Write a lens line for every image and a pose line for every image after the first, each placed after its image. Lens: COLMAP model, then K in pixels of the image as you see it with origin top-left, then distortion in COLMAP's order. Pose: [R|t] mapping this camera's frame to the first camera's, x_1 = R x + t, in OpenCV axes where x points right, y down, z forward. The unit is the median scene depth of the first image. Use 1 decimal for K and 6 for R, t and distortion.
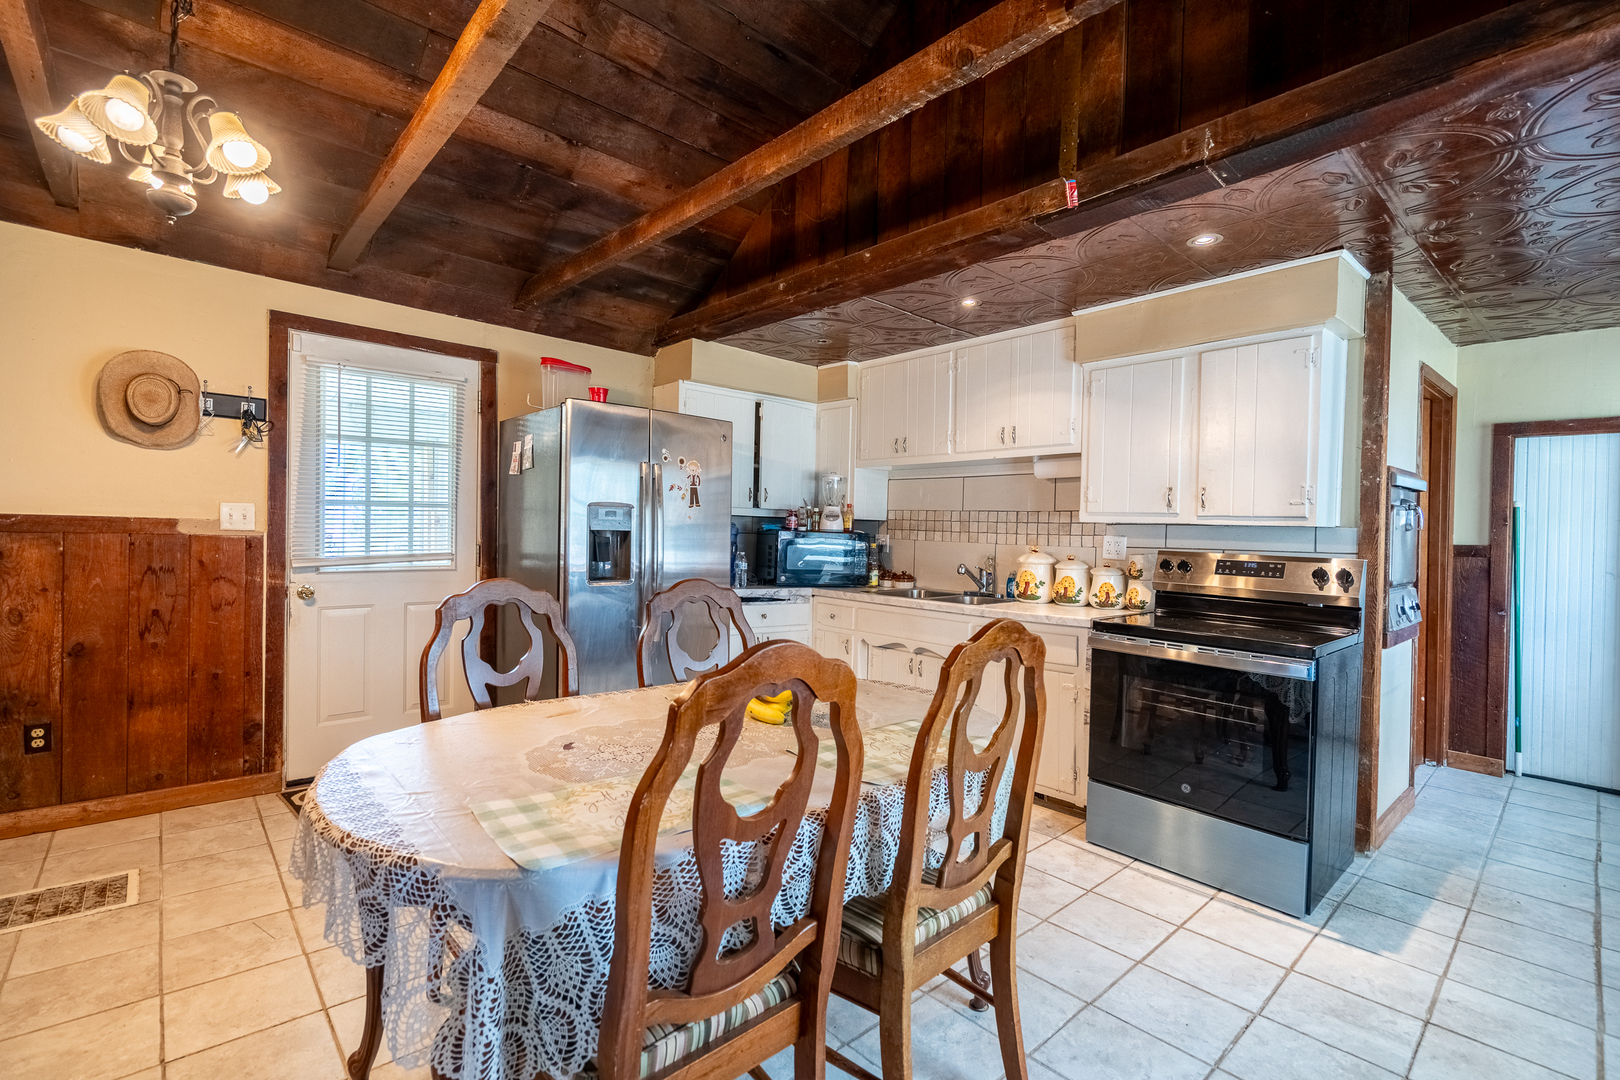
lens RADIAL K [[736.2, 0, 804.2], [0, 736.2, 538.9], [0, 0, 1]] dist [0.001201, 0.000695]
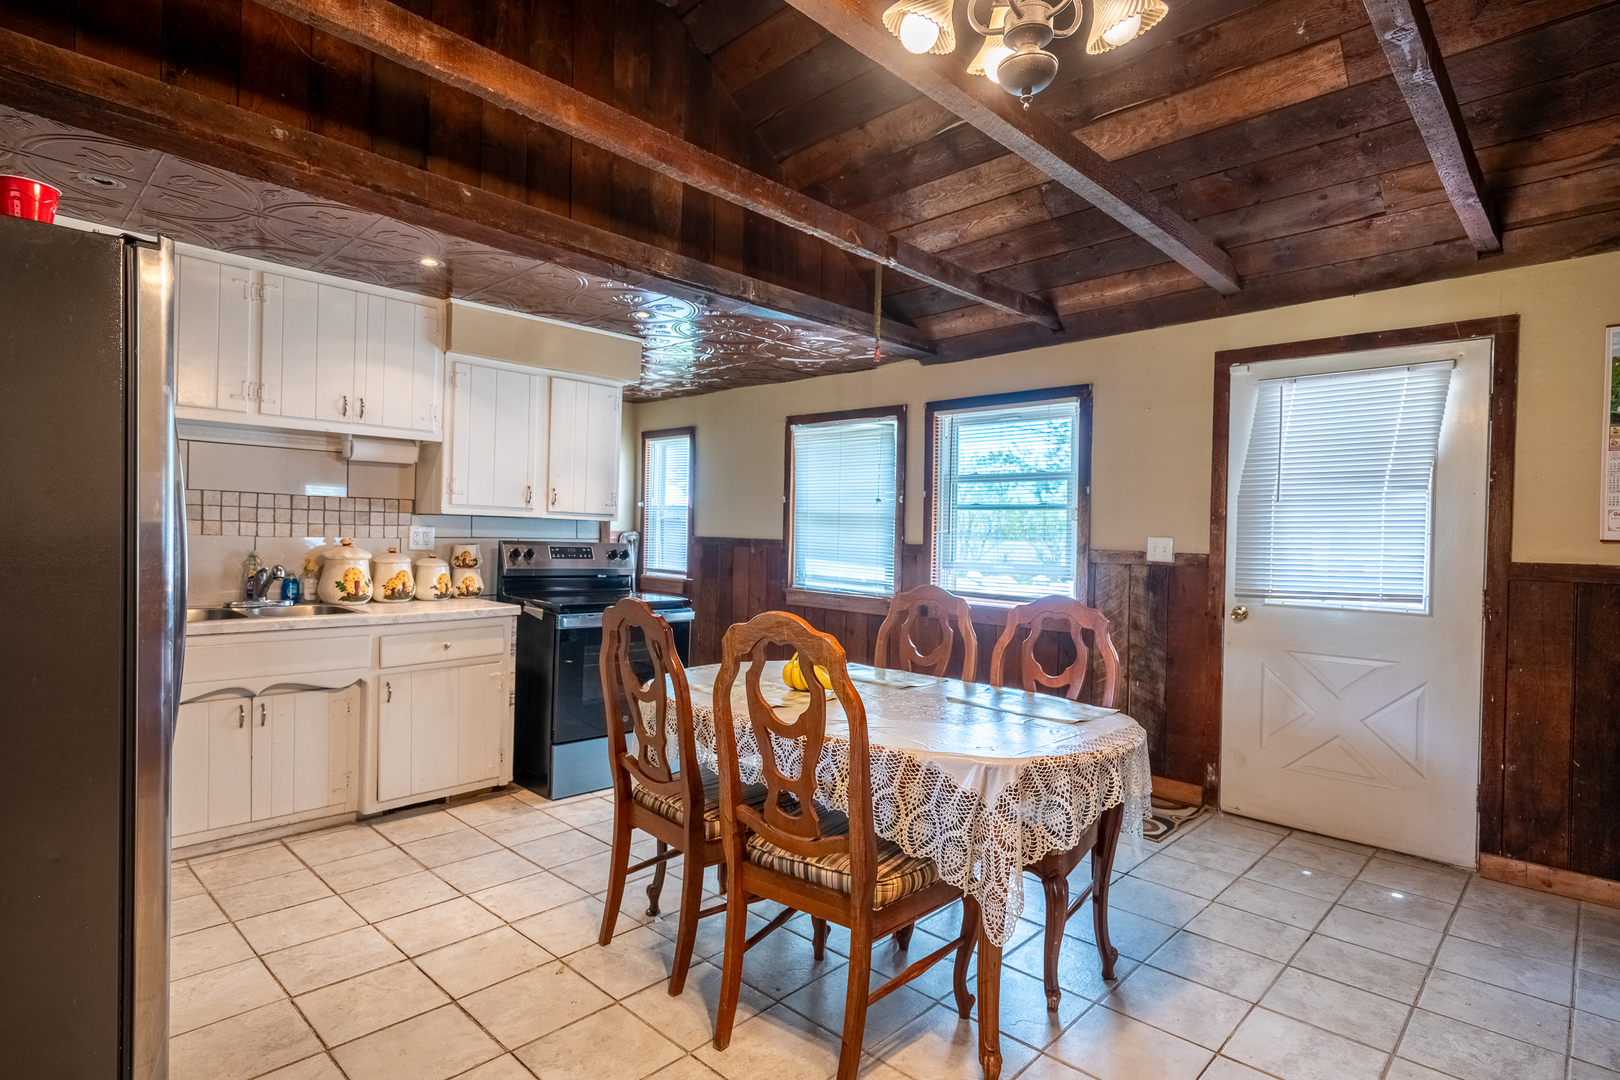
lens RADIAL K [[830.4, 0, 803.9], [0, 830.4, 543.6], [0, 0, 1]] dist [-0.002416, -0.000112]
pose [[-0.069614, -0.034522, 0.996976, -0.820248], [-0.015389, 0.999319, 0.033529, -0.029867], [-0.997455, -0.013009, -0.070098, 0.644380]]
